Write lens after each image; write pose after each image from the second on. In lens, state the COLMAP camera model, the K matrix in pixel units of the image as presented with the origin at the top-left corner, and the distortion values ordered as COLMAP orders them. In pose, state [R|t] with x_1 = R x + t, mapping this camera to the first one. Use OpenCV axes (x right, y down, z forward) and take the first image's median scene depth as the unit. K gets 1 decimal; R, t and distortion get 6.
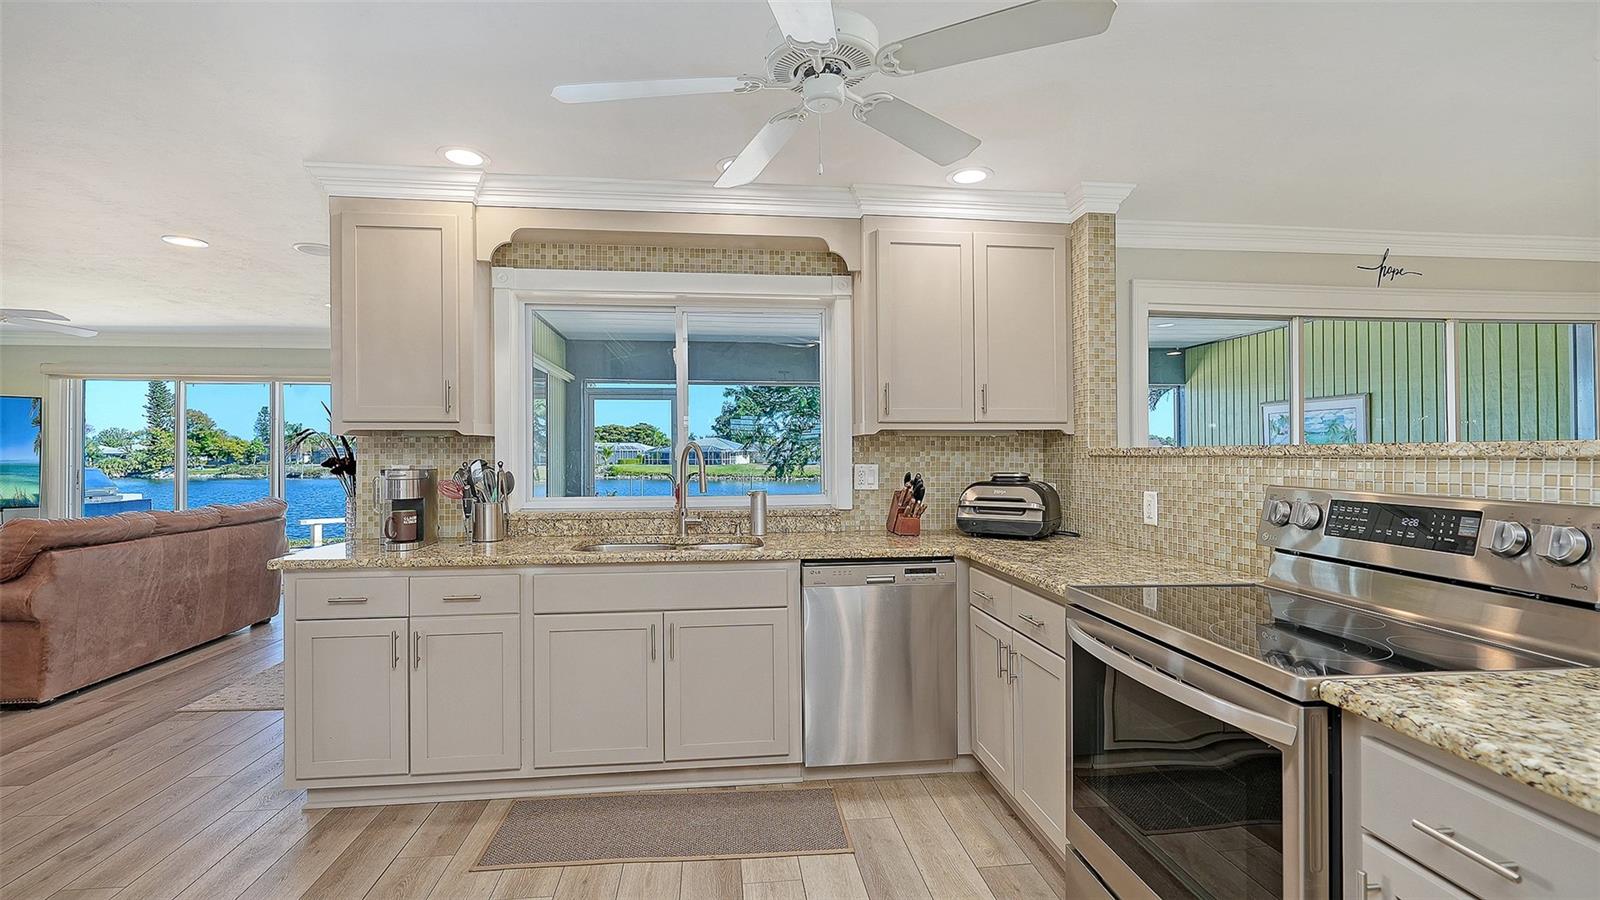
lens RADIAL K [[692.9, 0, 800.0], [0, 692.9, 450.0], [0, 0, 1]] dist [0.011856, -0.000046]
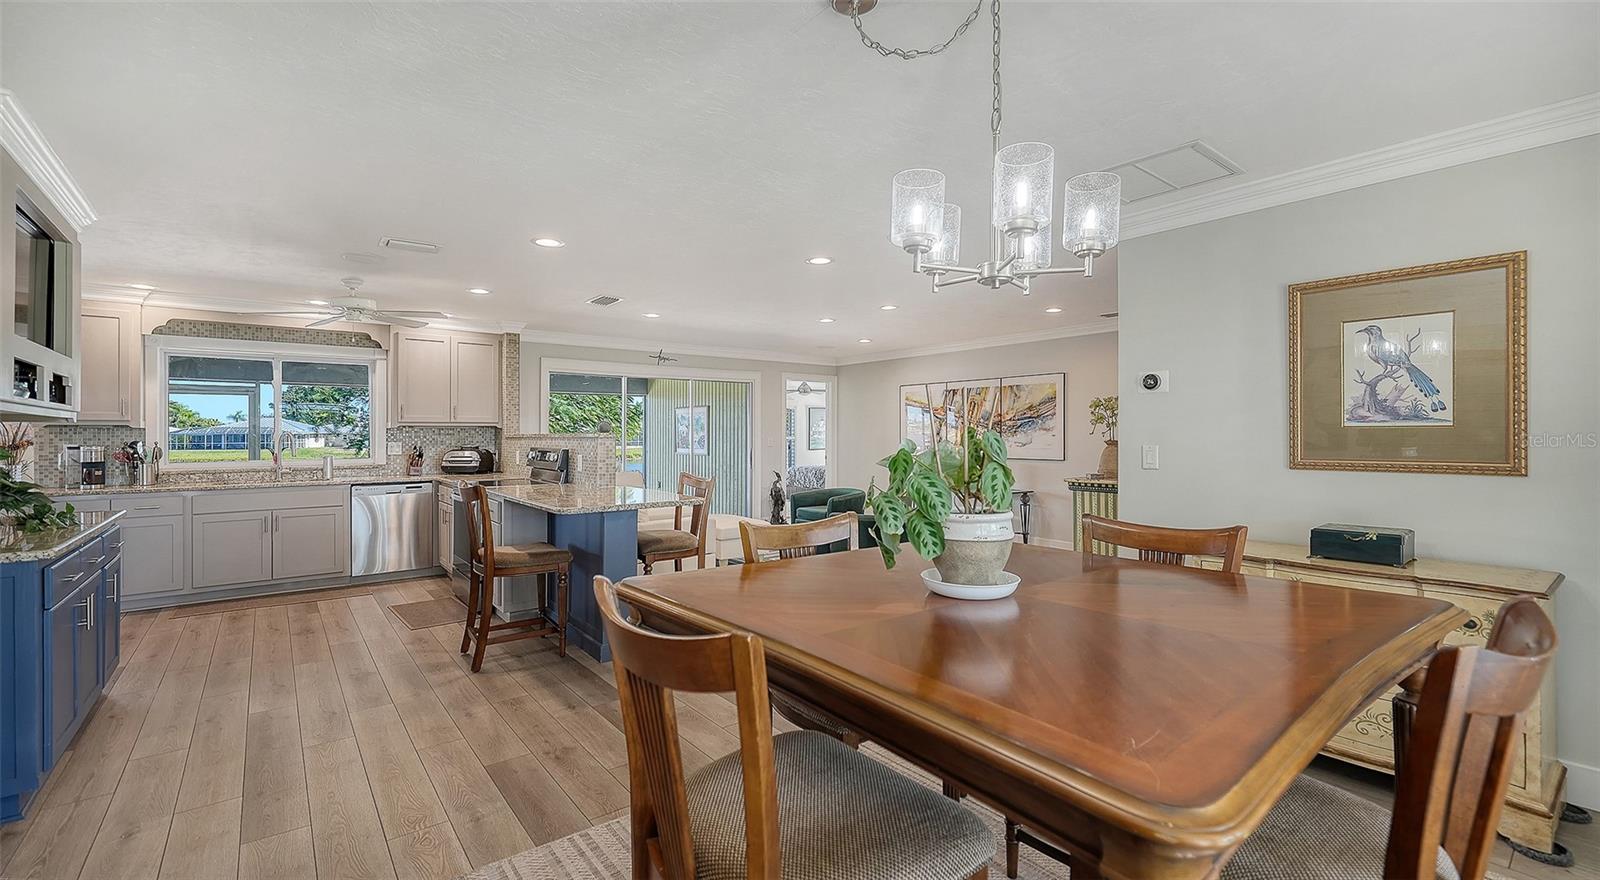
lens RADIAL K [[673.6, 0, 832.9], [0, 673.6, 423.9], [0, 0, 1]] dist [-0.000854, -0.000186]
pose [[0.839901, 0.007553, 0.542687, 0.108484], [-0.001112, 0.999925, -0.012197, -0.010293], [-0.542739, 0.009641, 0.839846, -1.419259]]
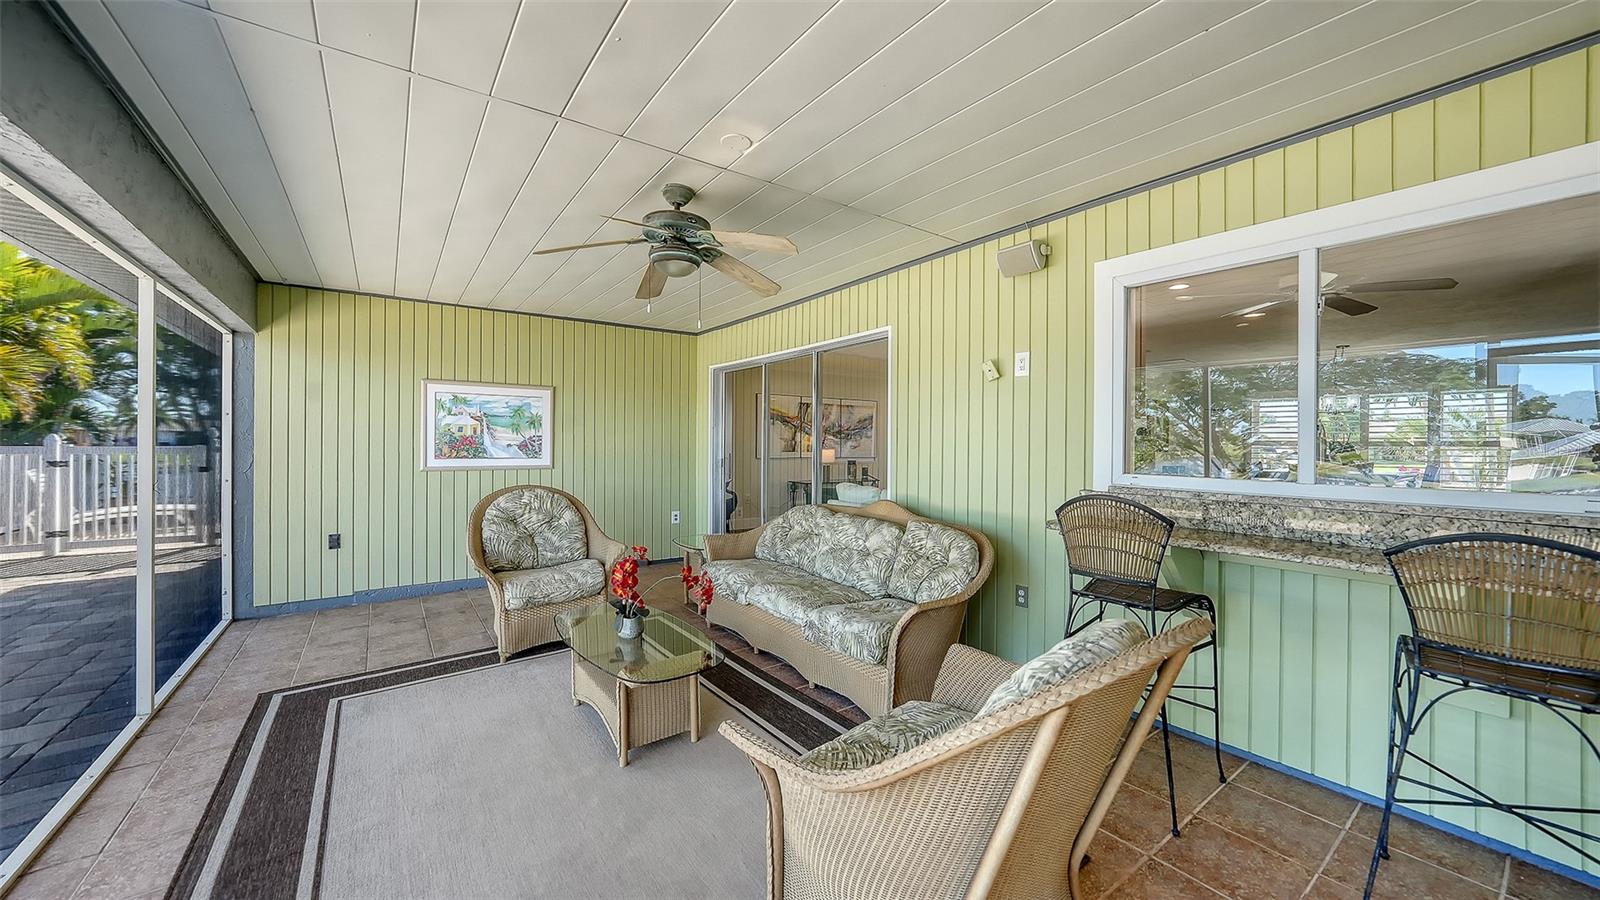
lens RADIAL K [[599.6, 0, 800.0], [0, 599.6, 450.0], [0, 0, 1]] dist [-0.000025, -0.000002]
pose [[-0.481226, -0.005646, 0.876578, -0.576604], [-0.008069, 0.999965, 0.002011, 0.042933], [-0.876559, -0.006105, -0.481255, 2.070628]]
